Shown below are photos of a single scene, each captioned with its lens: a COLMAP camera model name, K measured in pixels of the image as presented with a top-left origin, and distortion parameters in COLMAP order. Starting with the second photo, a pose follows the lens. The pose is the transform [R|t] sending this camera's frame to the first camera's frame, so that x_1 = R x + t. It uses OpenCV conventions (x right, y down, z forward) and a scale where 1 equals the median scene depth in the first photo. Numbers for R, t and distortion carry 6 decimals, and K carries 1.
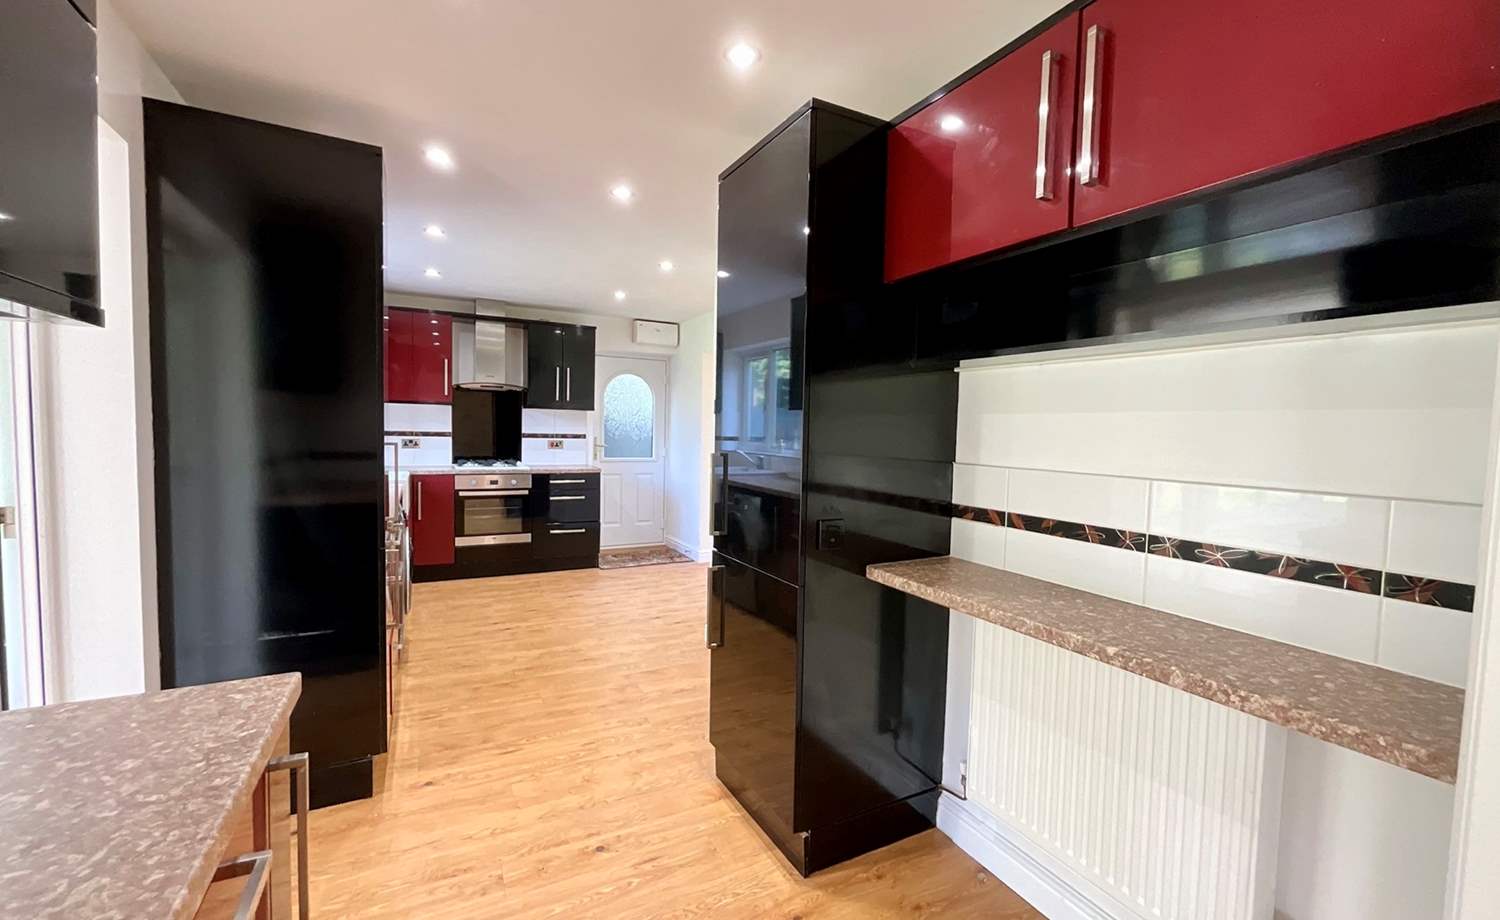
lens RADIAL K [[612.2, 0, 753.8], [0, 612.2, 458.3], [0, 0, 1]] dist [0.008477, -0.000367]
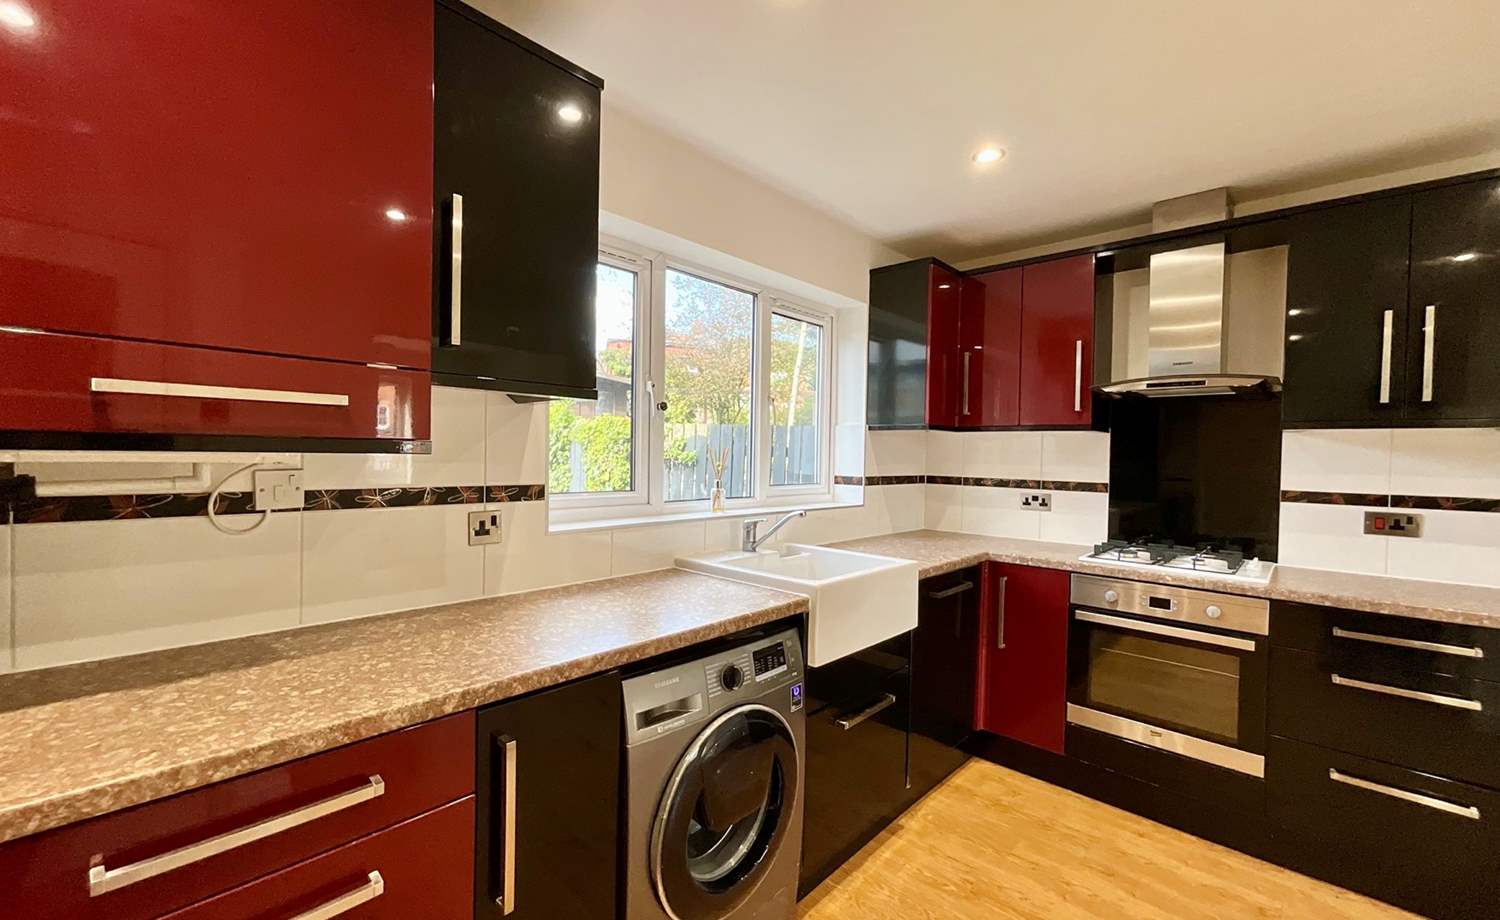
lens RADIAL K [[612.2, 0, 754.9], [0, 612.2, 466.9], [0, 0, 1]] dist [0.008477, -0.000367]
pose [[0.328080, 0.000384, -0.944650, -0.108364], [-0.061908, 0.997859, -0.021095, -0.028642], [0.942619, 0.065402, 0.327401, 0.574888]]
